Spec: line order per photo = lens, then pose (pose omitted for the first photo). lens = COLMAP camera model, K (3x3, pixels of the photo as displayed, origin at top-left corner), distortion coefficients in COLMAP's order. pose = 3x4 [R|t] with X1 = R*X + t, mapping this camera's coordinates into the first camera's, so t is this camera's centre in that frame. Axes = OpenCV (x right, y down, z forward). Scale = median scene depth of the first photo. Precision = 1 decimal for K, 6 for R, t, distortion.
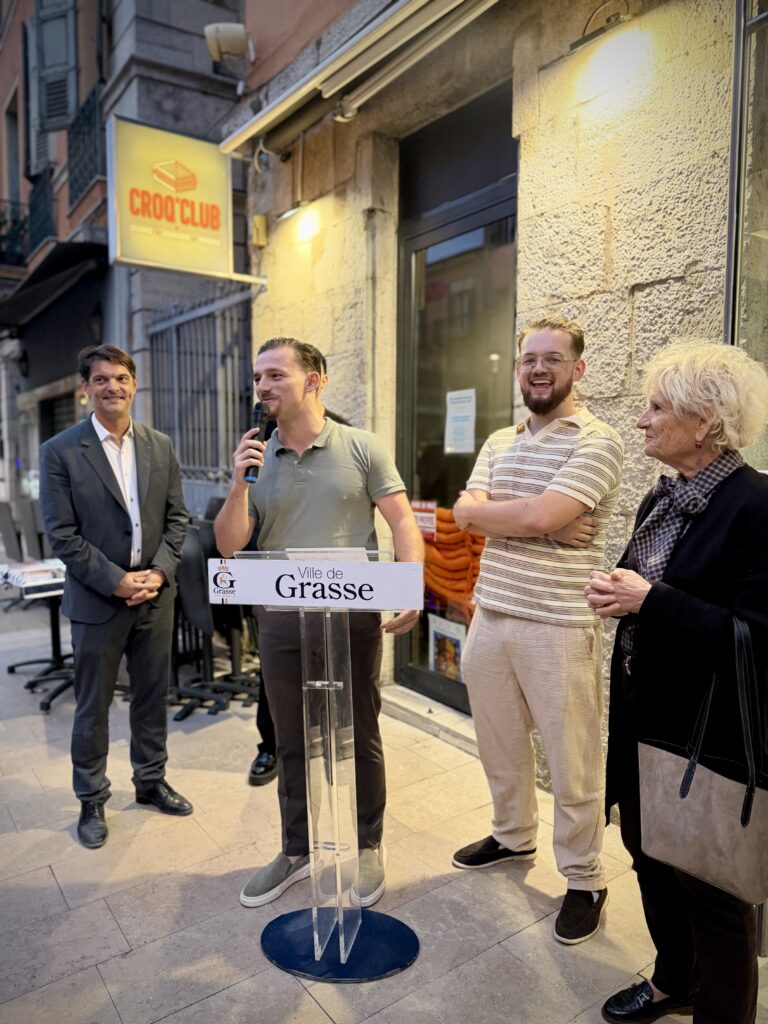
lens RADIAL K [[736.0, 0, 381.6], [0, 736.0, 509.4], [0, 0, 1]] dist [0.001875, 0.003648]
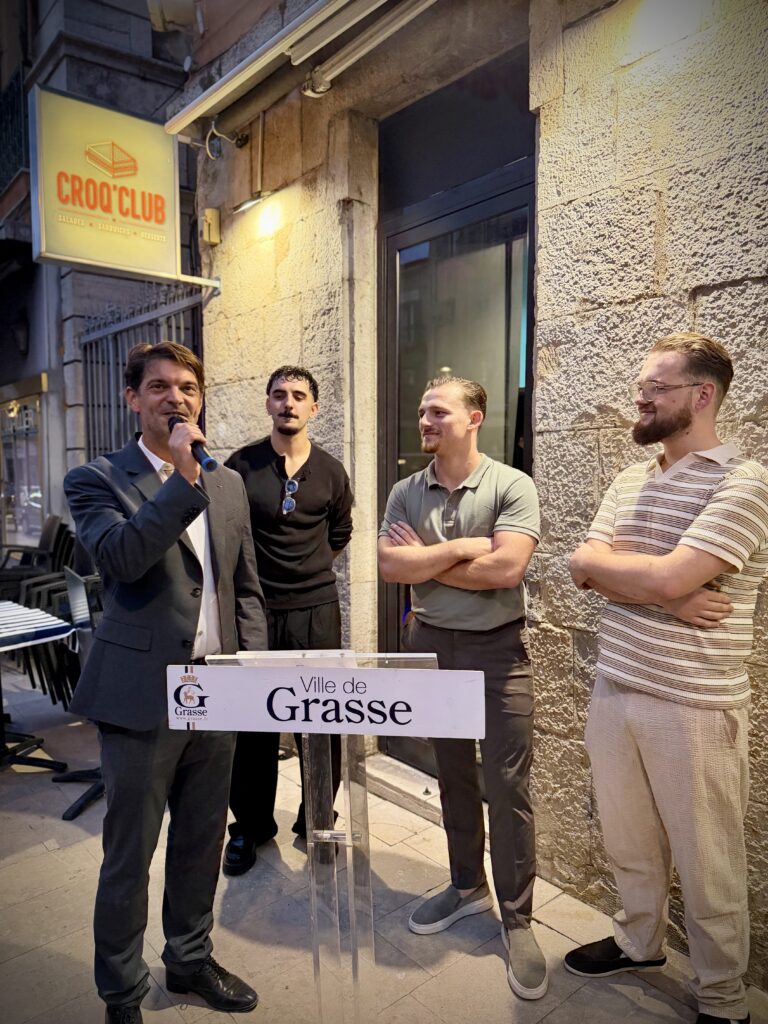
lens RADIAL K [[736.0, 0, 390.1], [0, 736.0, 512.8], [0, 0, 1]] dist [0.001875, 0.003648]
pose [[0.996124, -0.009212, 0.087477, -0.044843], [0.010288, 0.999877, -0.011853, -0.033948], [-0.087357, 0.012707, 0.996096, 0.152315]]
